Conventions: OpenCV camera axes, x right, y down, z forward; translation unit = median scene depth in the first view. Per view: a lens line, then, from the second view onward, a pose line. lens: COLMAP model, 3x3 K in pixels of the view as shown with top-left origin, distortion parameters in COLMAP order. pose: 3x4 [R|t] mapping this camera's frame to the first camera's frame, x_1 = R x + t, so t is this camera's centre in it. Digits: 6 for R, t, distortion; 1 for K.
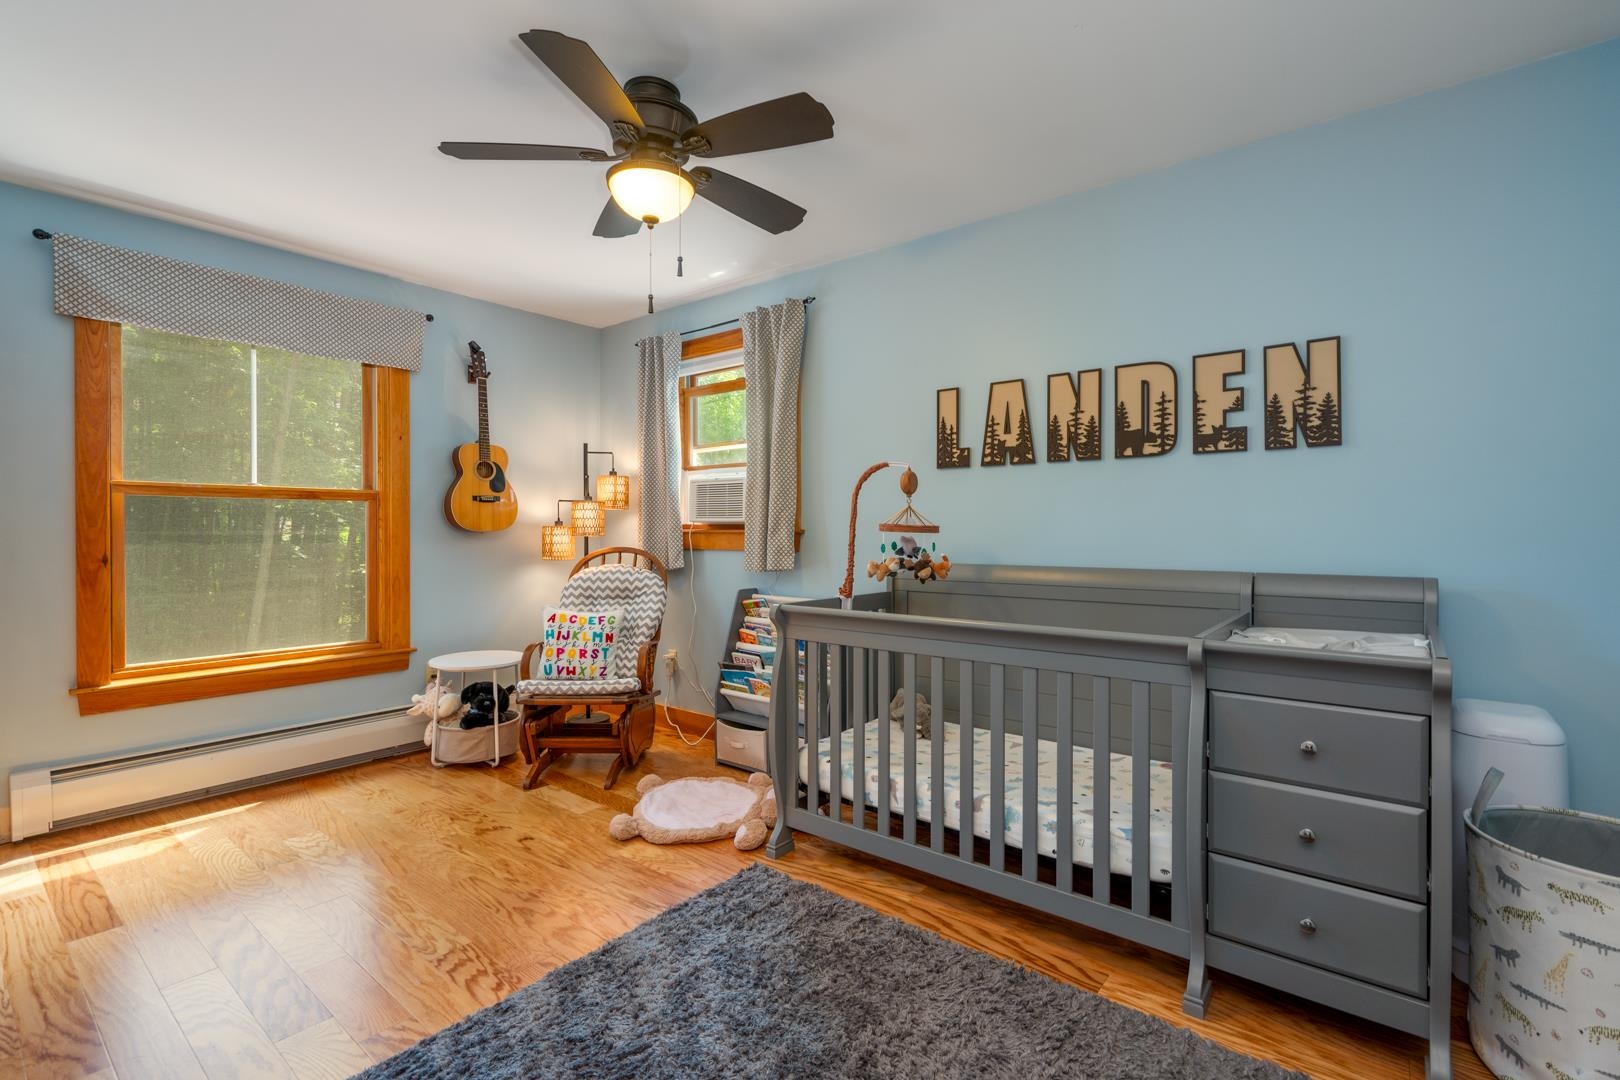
lens RADIAL K [[735.2, 0, 806.3], [0, 735.2, 539.9], [0, 0, 1]] dist [-0.004034, 0.002138]
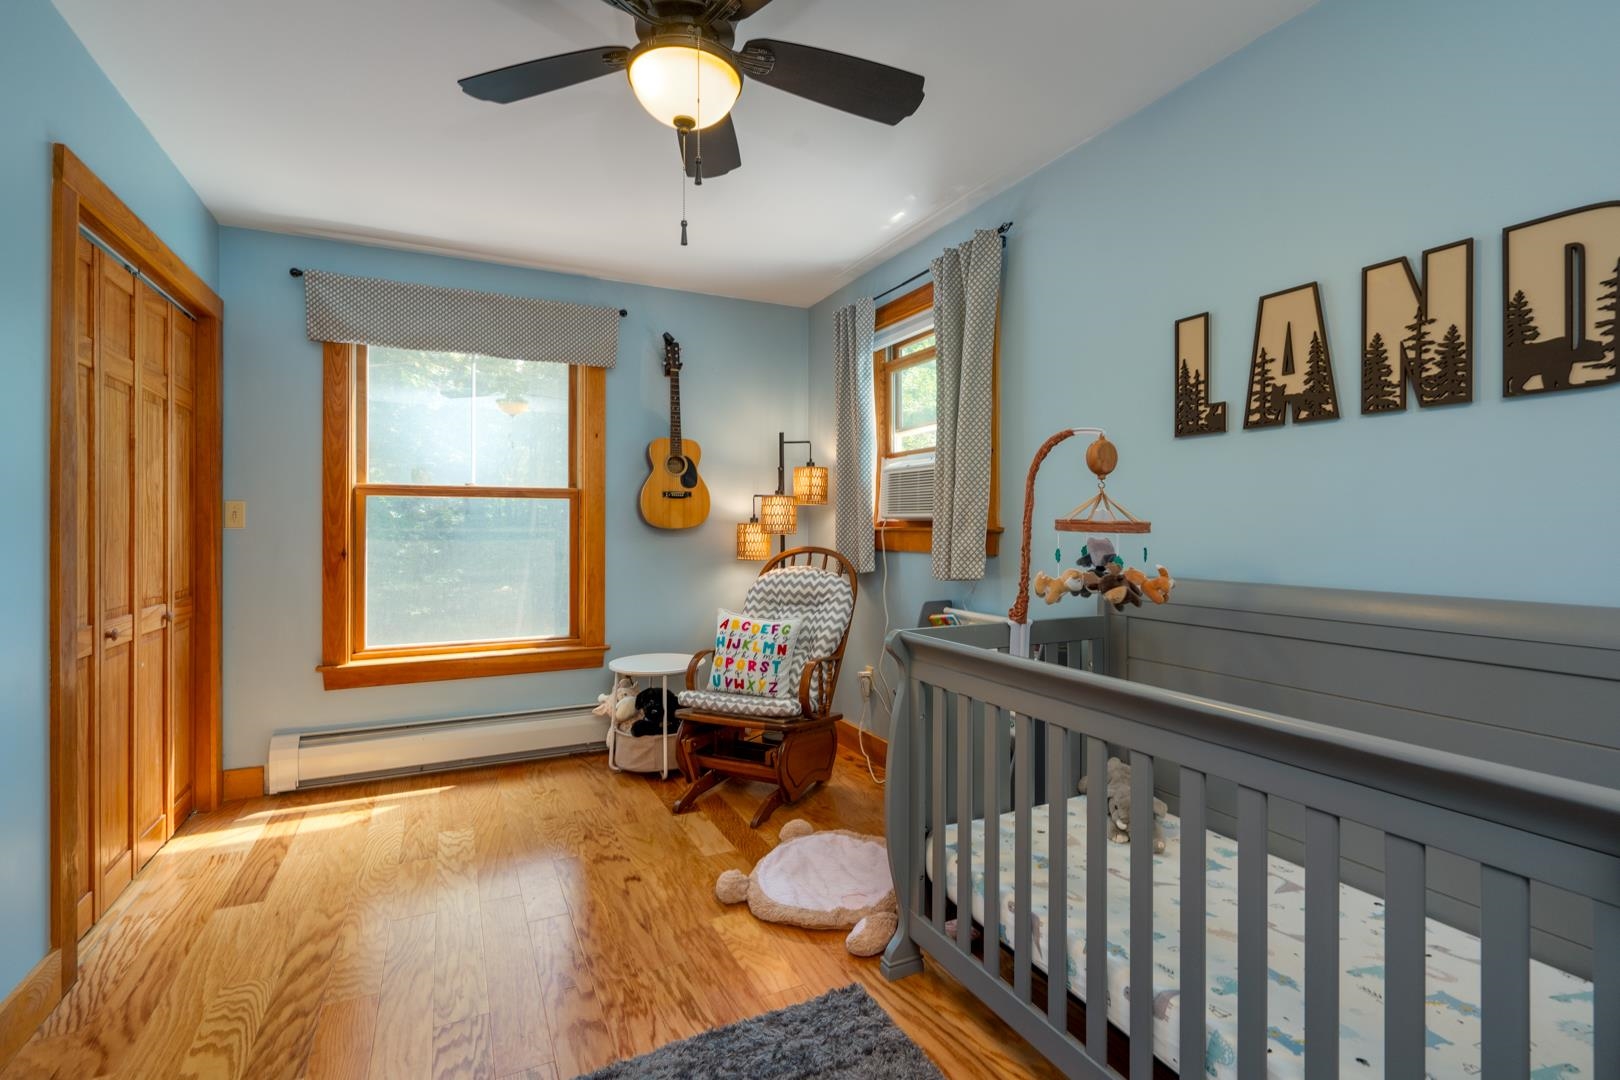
lens RADIAL K [[735.2, 0, 809.5], [0, 735.2, 529.7], [0, 0, 1]] dist [-0.004034, 0.002138]
pose [[0.907617, 0.002304, -0.419793, 0.165158], [-0.006368, 0.999945, -0.008281, -0.004777], [0.419751, 0.010189, 0.907582, 0.263736]]
